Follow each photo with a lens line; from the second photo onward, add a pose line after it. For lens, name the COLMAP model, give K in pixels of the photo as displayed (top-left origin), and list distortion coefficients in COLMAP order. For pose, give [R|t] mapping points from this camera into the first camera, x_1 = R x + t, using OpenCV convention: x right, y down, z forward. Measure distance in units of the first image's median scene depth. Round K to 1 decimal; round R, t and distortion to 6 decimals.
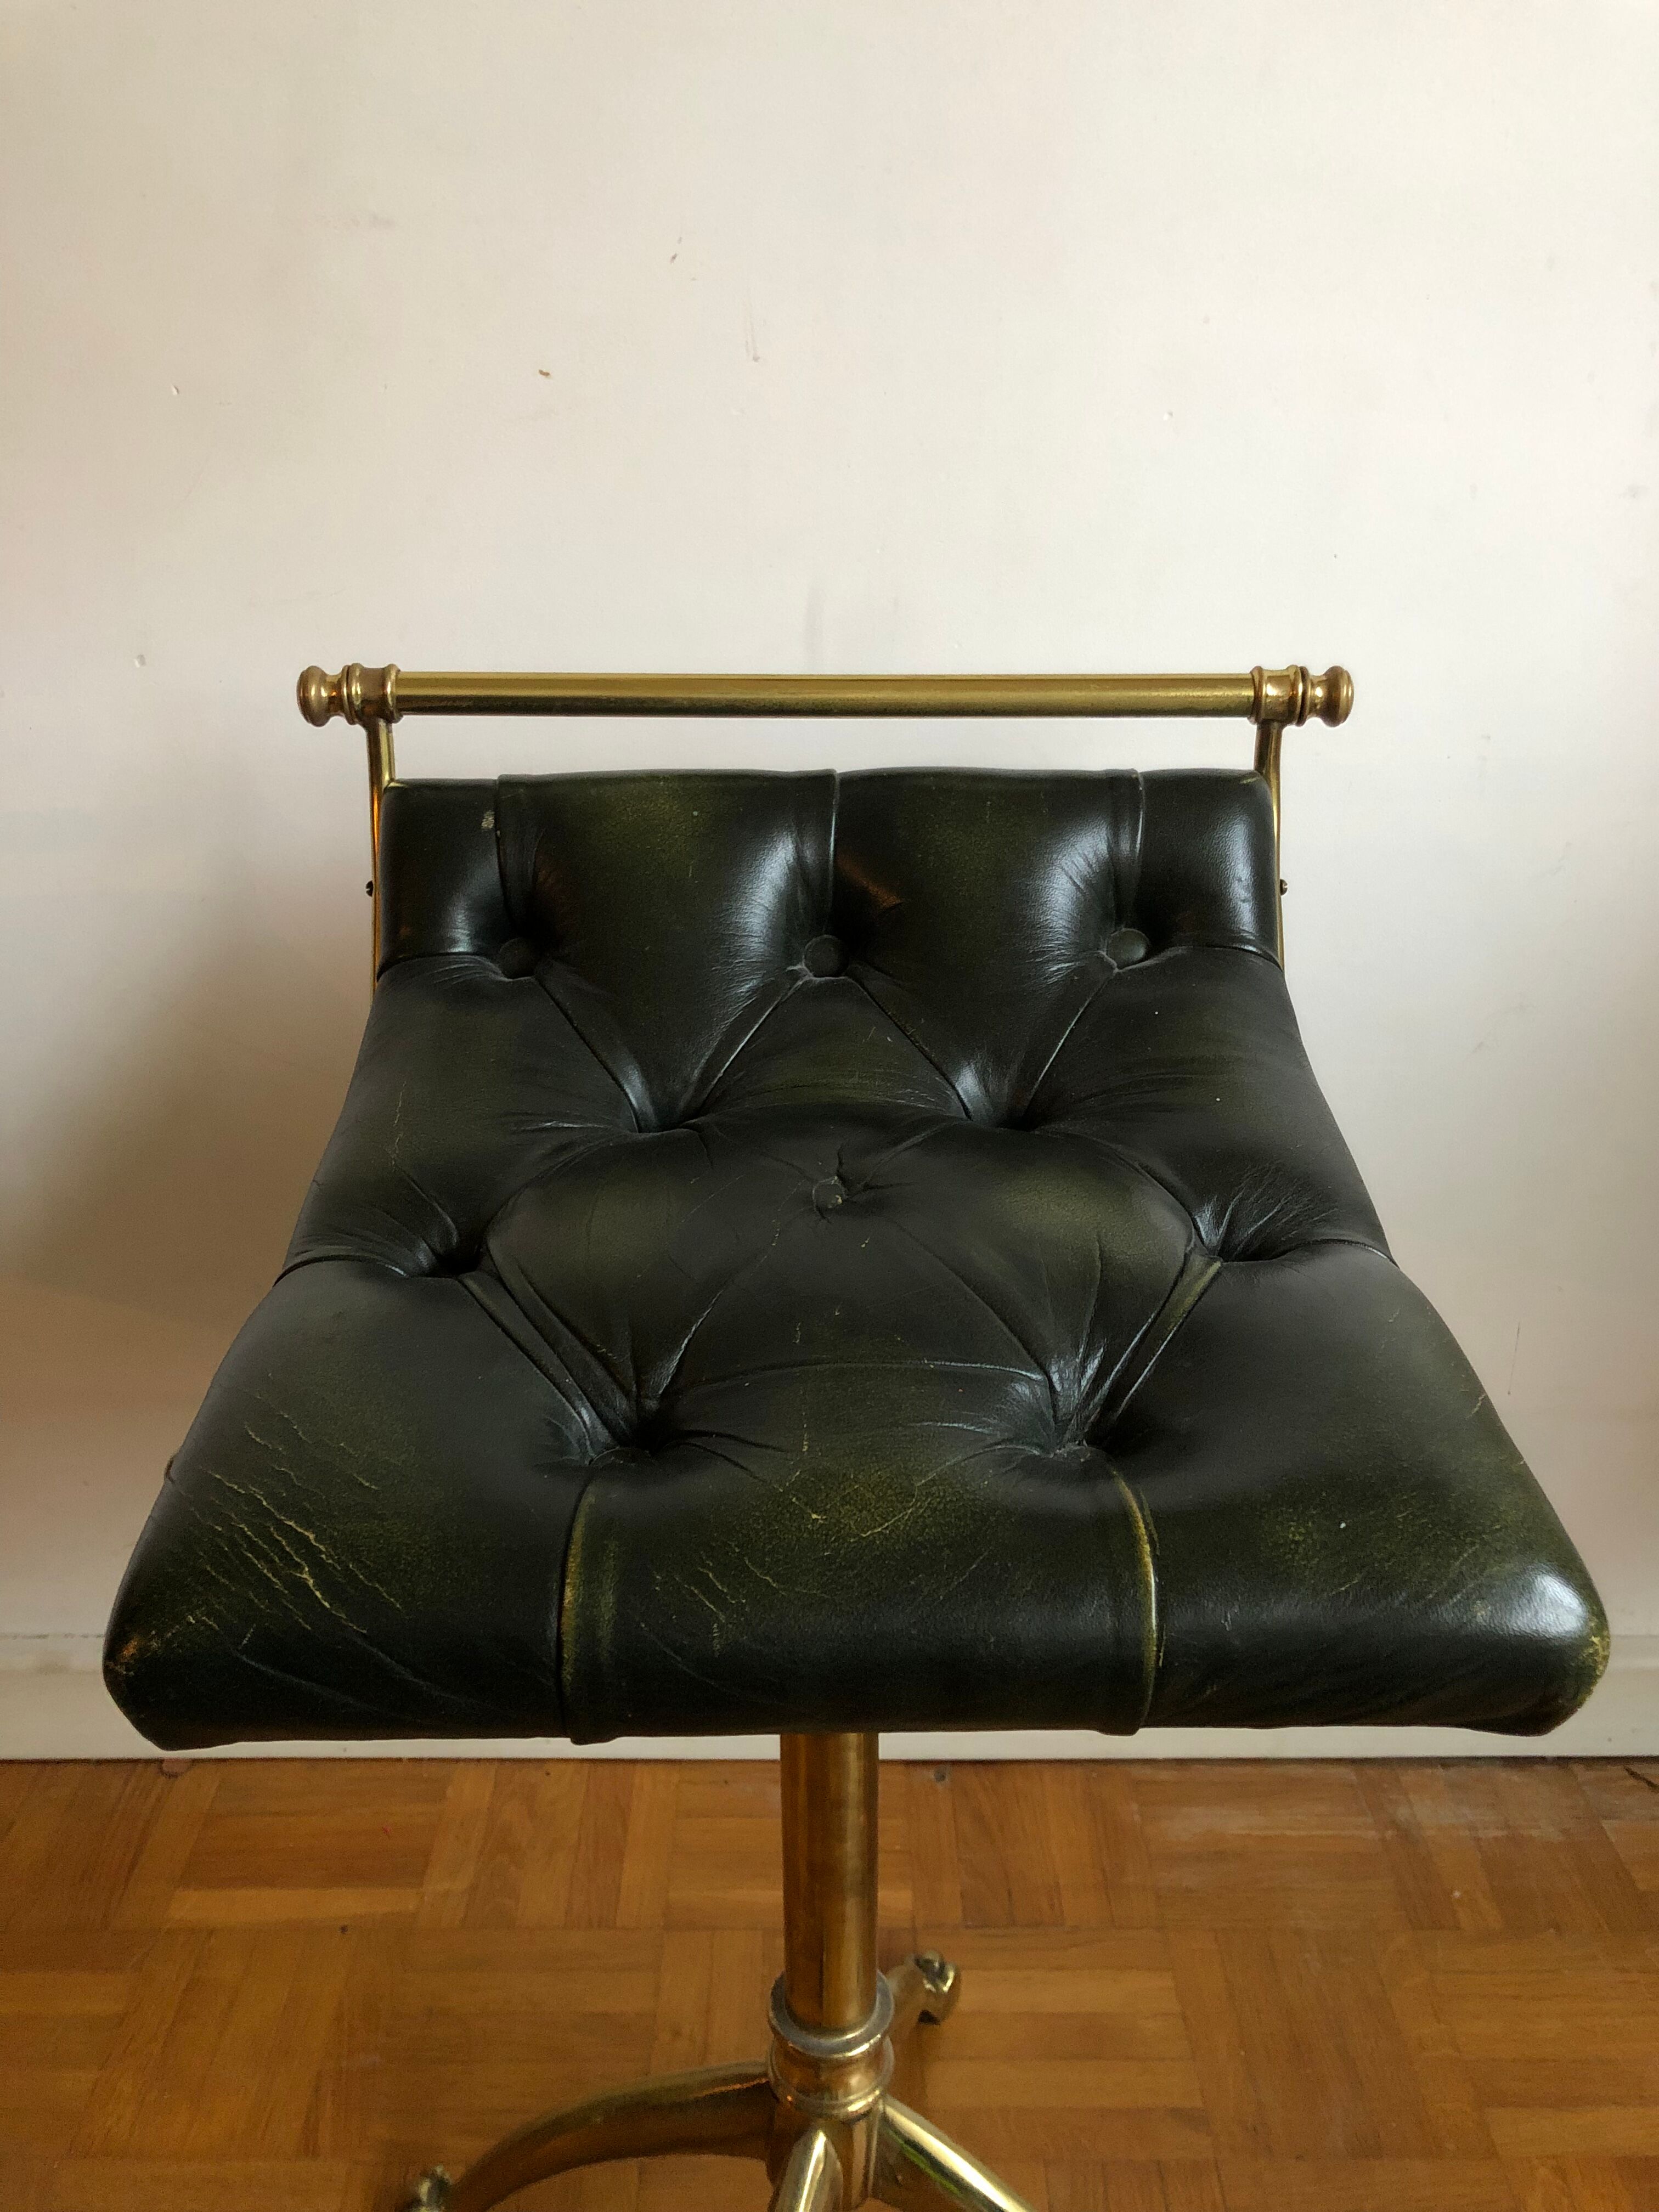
lens RADIAL K [[1819.0, 0, 842.5], [0, 1819.0, 1084.1], [0, 0, 1]] dist [0.013817, -0.001262]
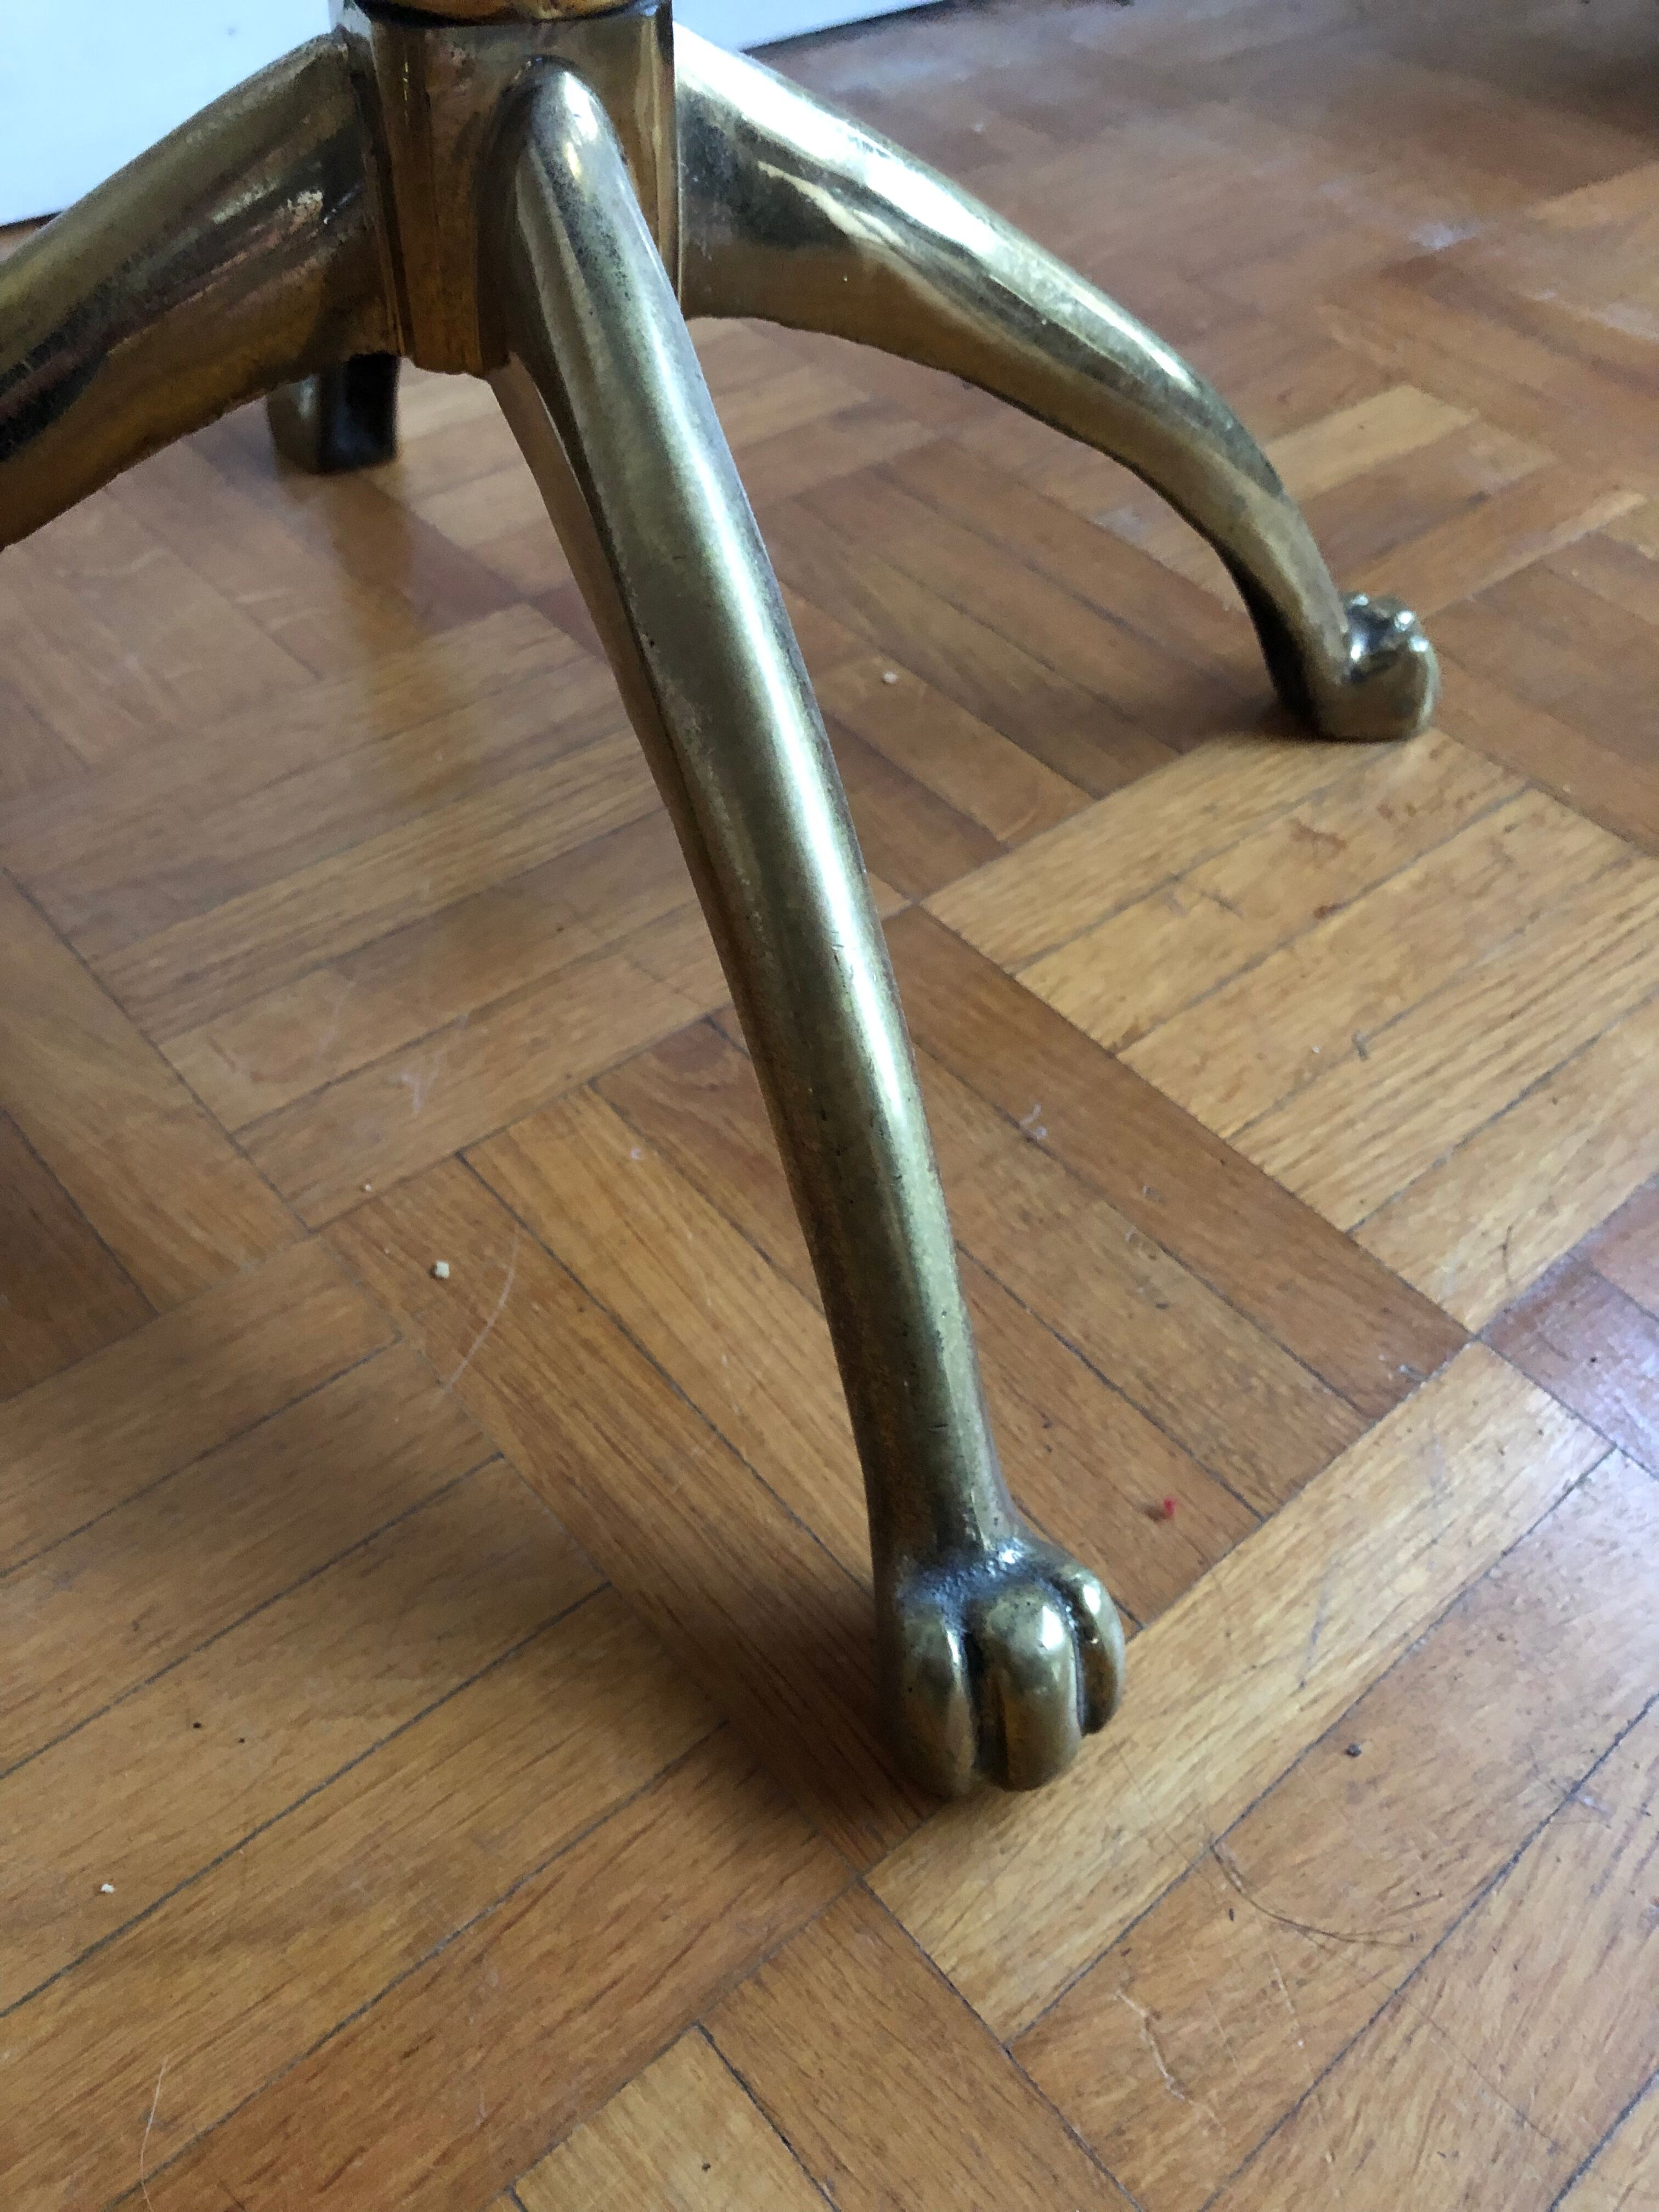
lens RADIAL K [[1819.0, 0, 846.9], [0, 1819.0, 1103.3], [0, 0, 1]] dist [0.013817, -0.001262]
pose [[0.760679, -0.456359, 0.461633, -0.179575], [0.201512, 0.842037, 0.500366, 0.473292], [-0.617058, -0.287593, 0.732481, 0.540139]]
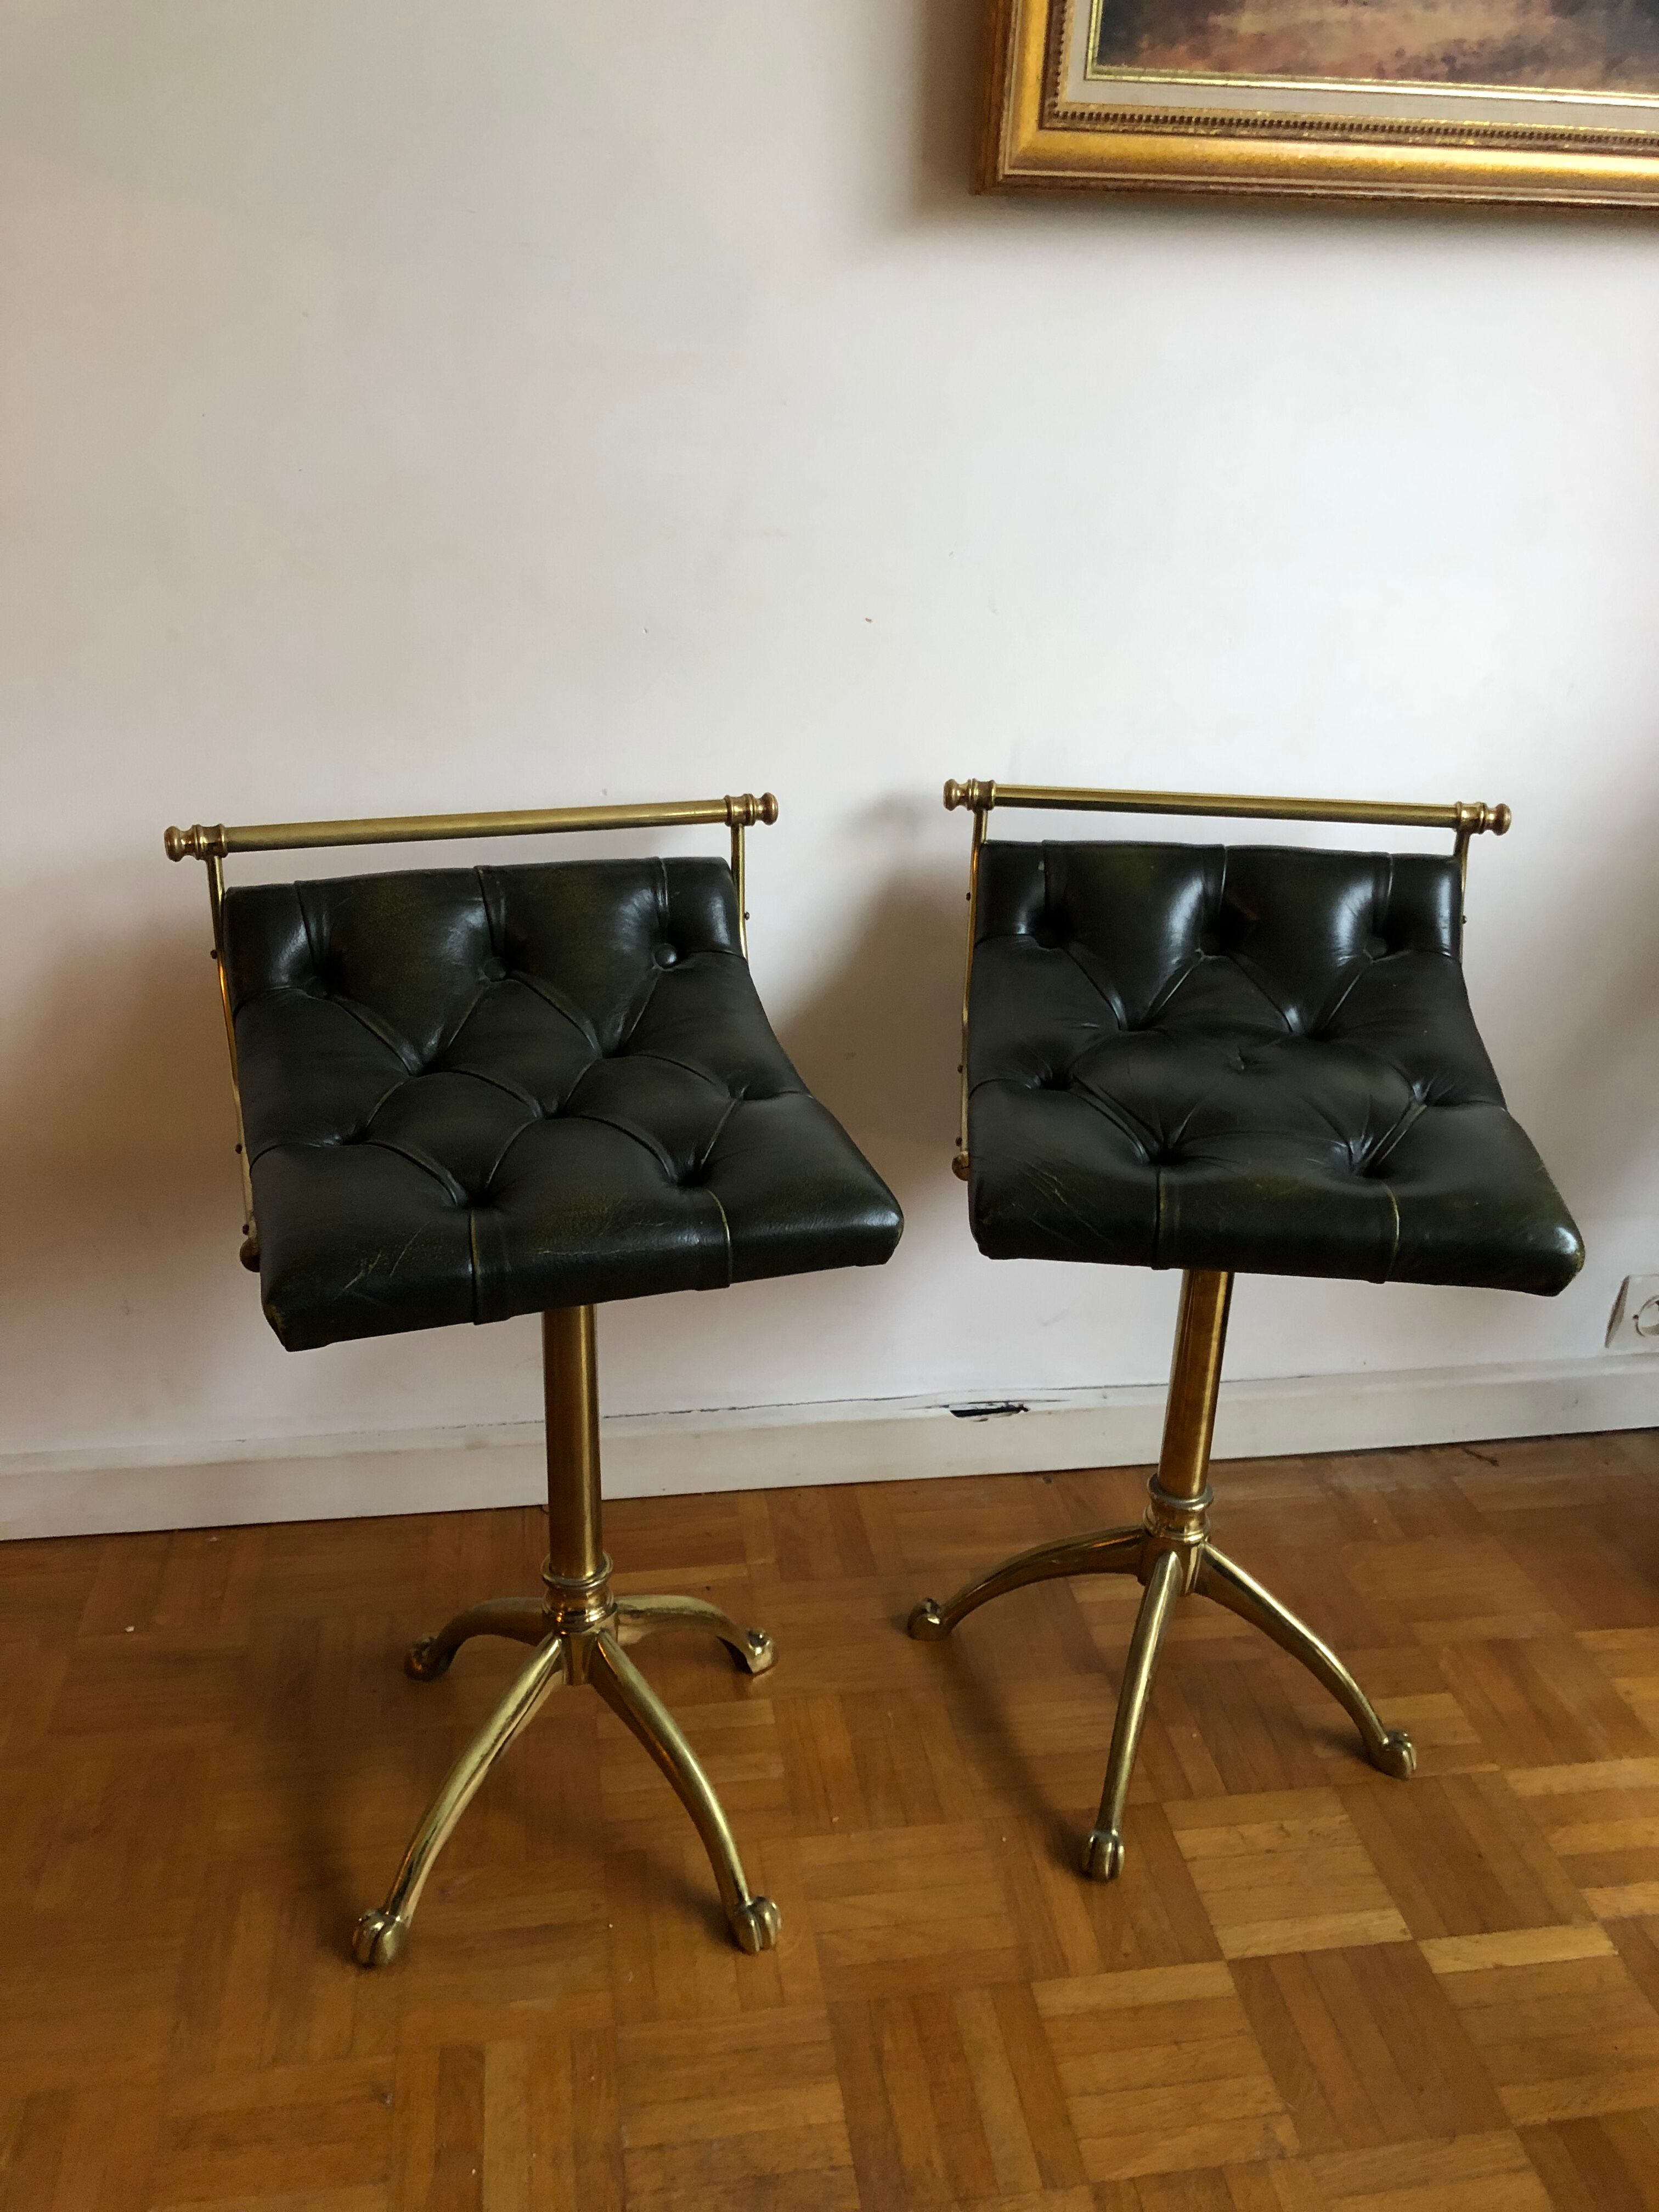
lens RADIAL K [[1819.0, 0, 831.1], [0, 1819.0, 1083.8], [0, 0, 1]] dist [0.013817, -0.001262]
pose [[0.989268, -0.036163, 0.141569, -0.427663], [0.029212, 0.998278, 0.050869, -0.052328], [-0.143165, -0.046187, 0.988621, -0.620291]]
